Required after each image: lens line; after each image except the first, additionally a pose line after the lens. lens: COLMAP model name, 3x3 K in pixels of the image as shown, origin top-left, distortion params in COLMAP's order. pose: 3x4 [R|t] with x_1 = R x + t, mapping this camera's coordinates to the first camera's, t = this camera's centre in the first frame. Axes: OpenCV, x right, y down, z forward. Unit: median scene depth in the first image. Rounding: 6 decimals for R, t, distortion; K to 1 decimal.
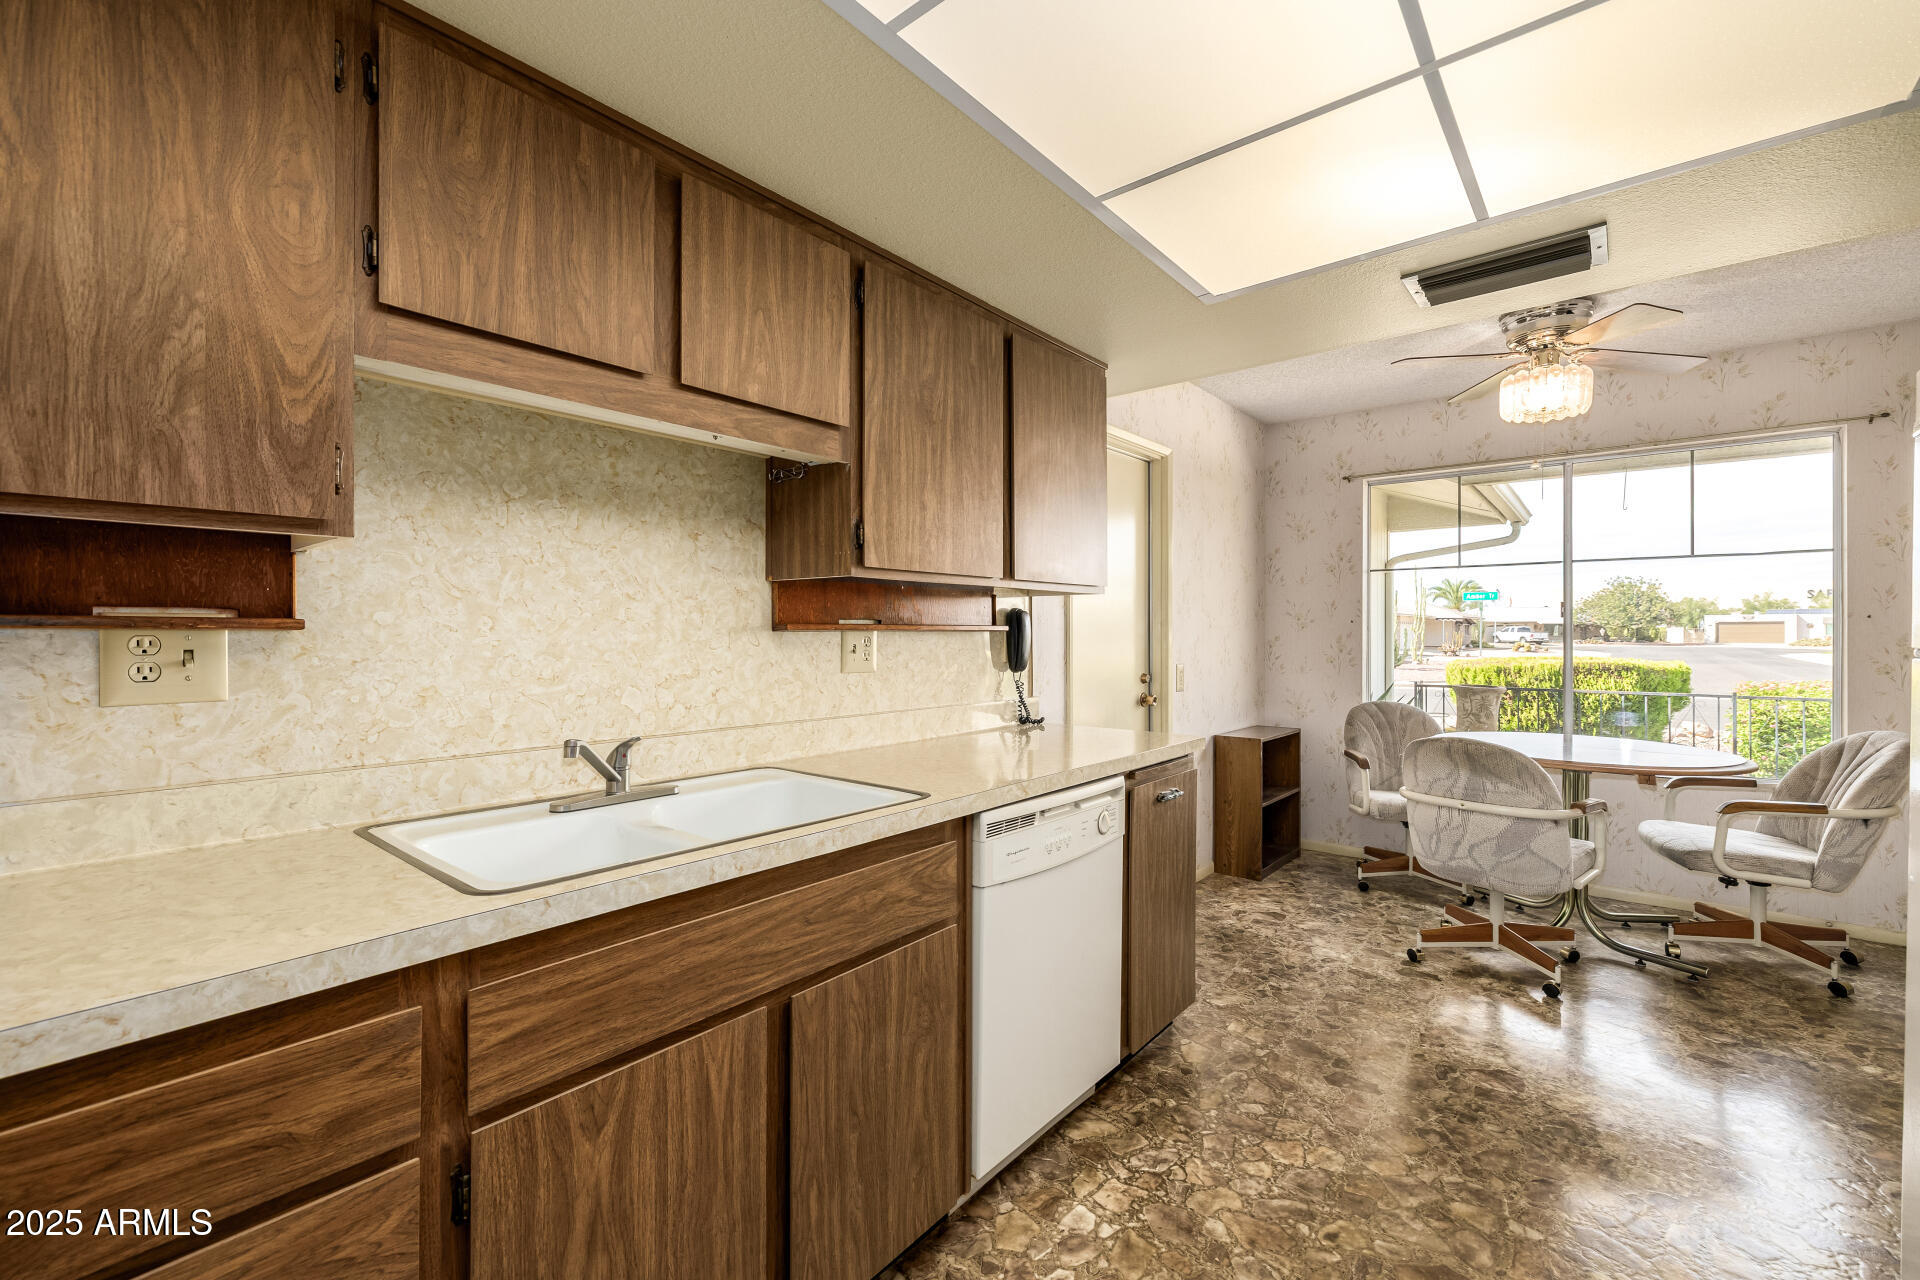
lens RADIAL K [[806.0, 0, 958.2], [0, 806.0, 634.9], [0, 0, 1]] dist [0.000908, -0.000205]
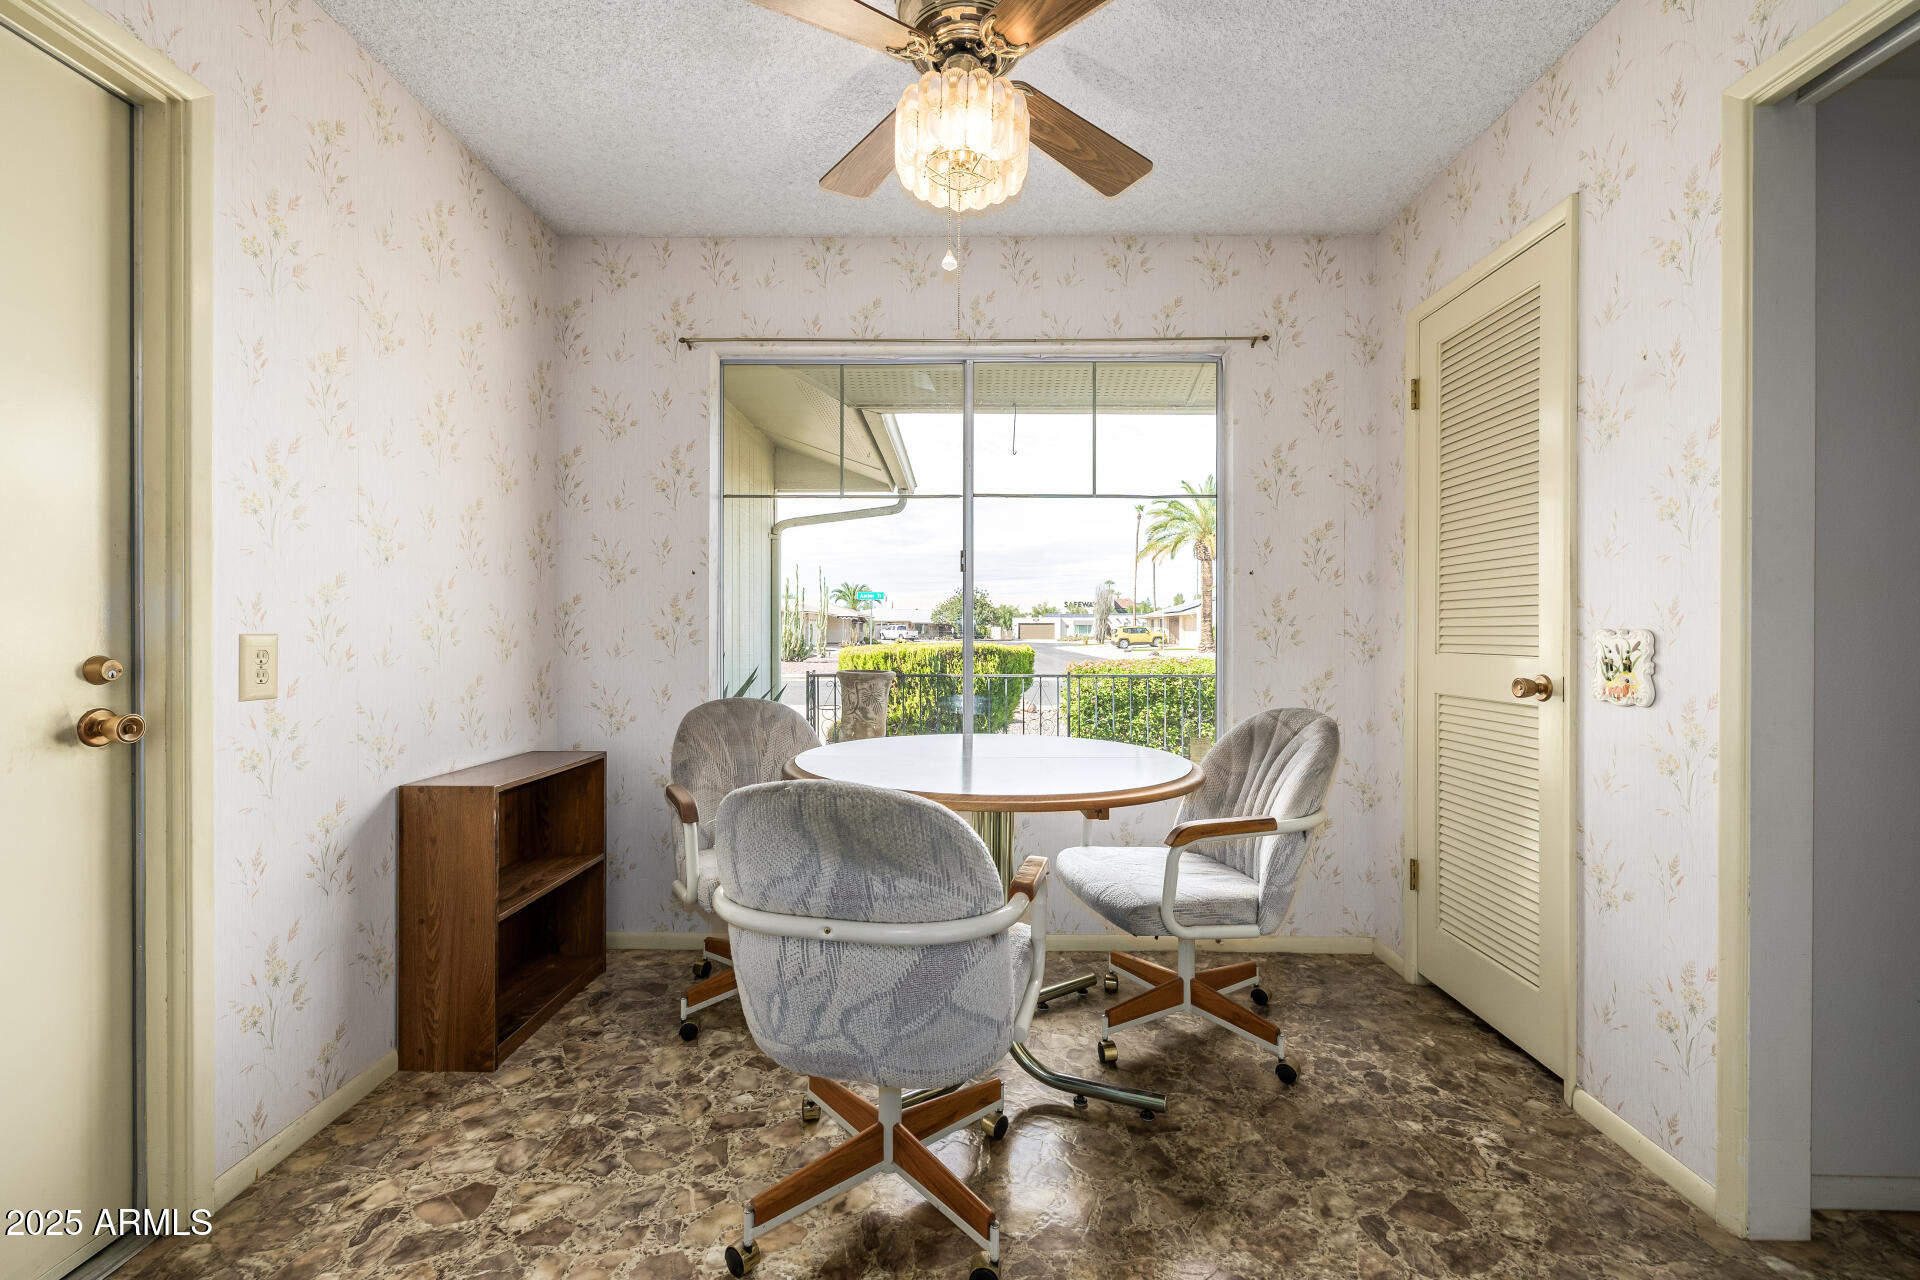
lens RADIAL K [[806.0, 0, 958.2], [0, 806.0, 634.9], [0, 0, 1]] dist [0.000908, -0.000205]
pose [[0.776001, 0.000297, 0.630731, 0.600299], [-0.001824, 0.999997, 0.001773, 0.071871], [-0.630729, -0.002526, 0.775999, 0.913997]]
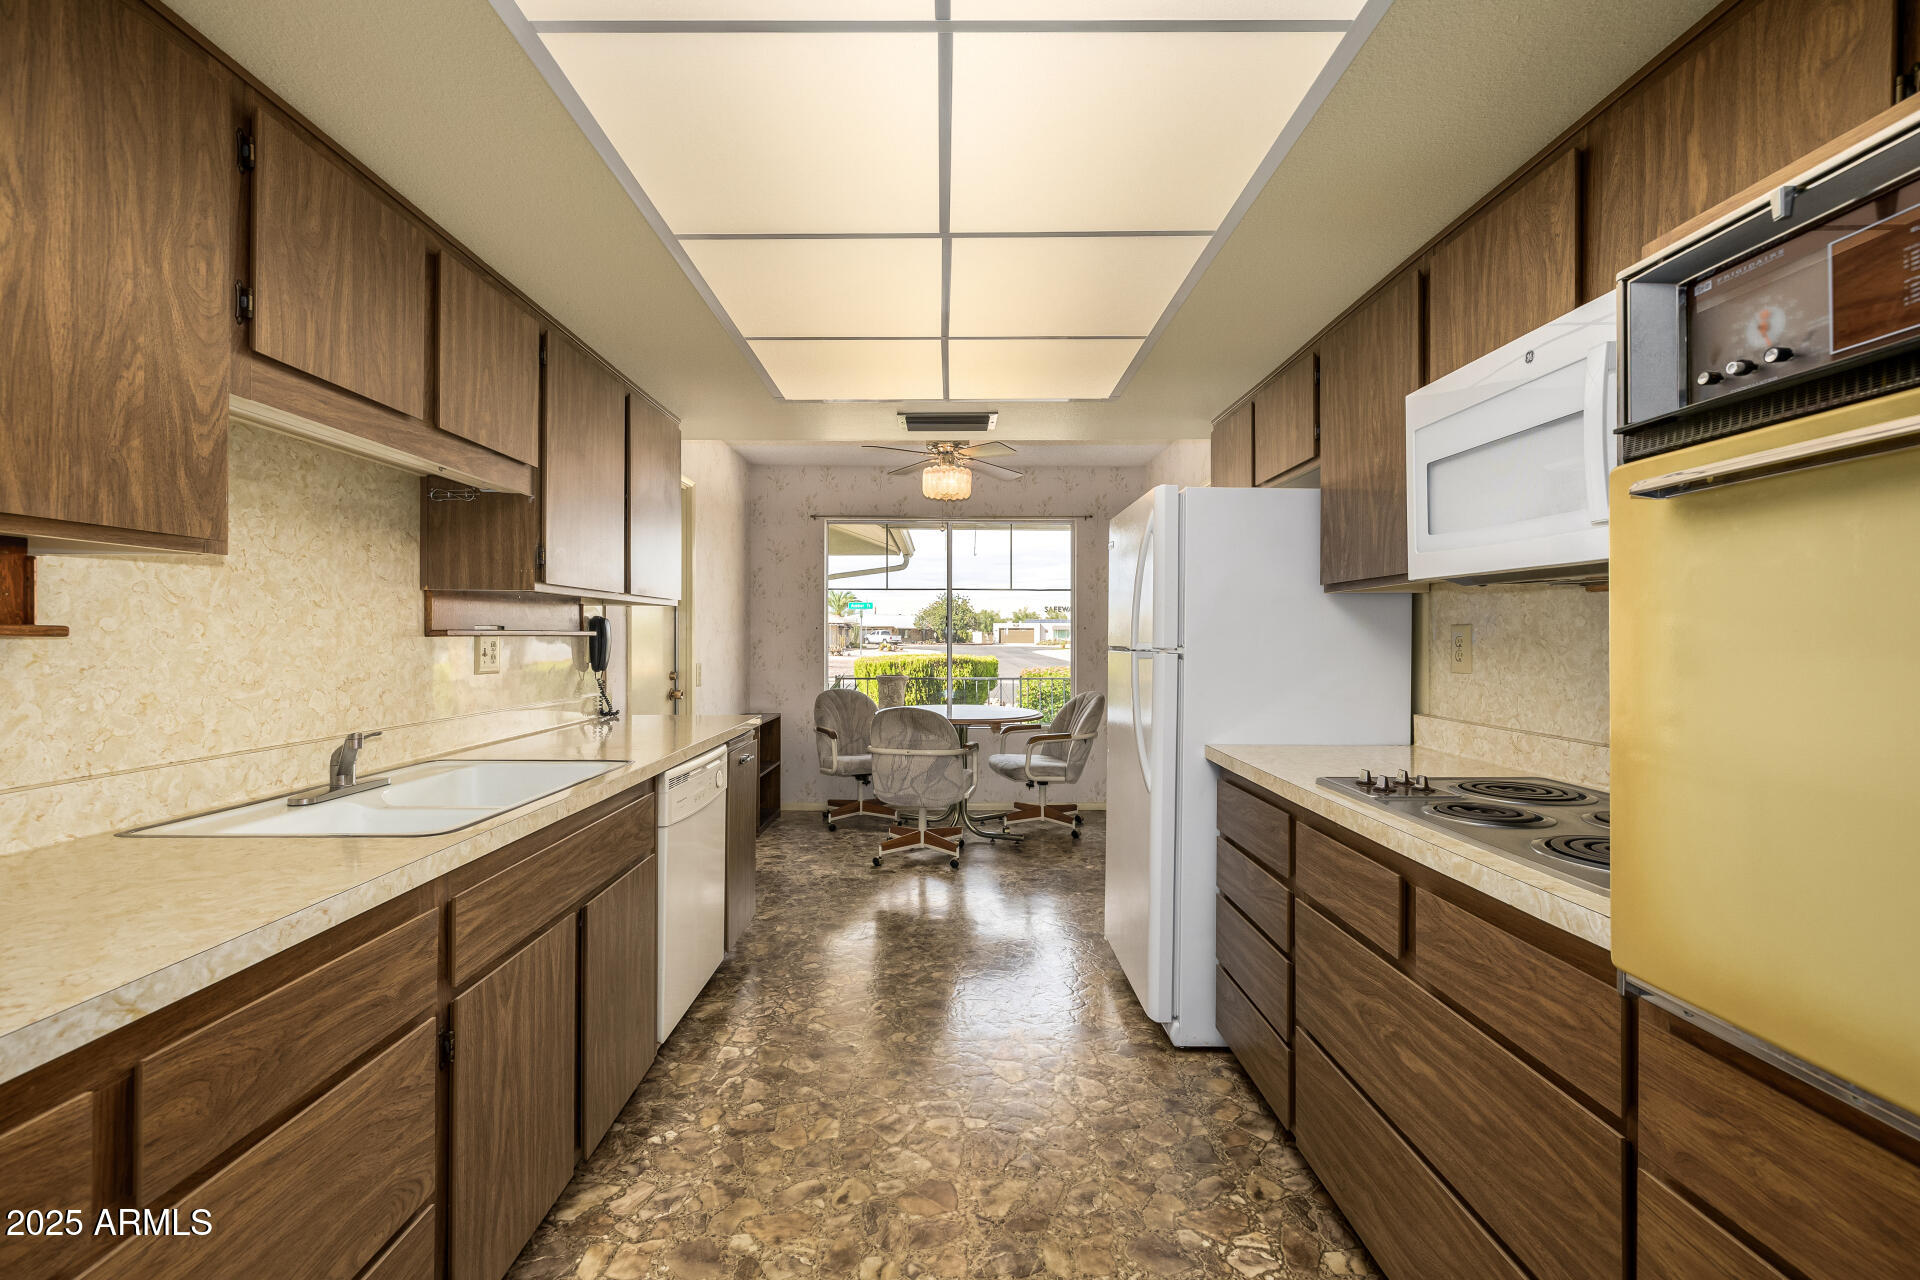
lens RADIAL K [[806.0, 0, 958.2], [0, 806.0, 634.9], [0, 0, 1]] dist [0.000908, -0.000205]
pose [[0.761795, 0.002520, 0.647814, -0.412958], [-0.000799, 0.999995, -0.002951, -0.004388], [-0.647818, 0.001730, 0.761793, -0.304927]]
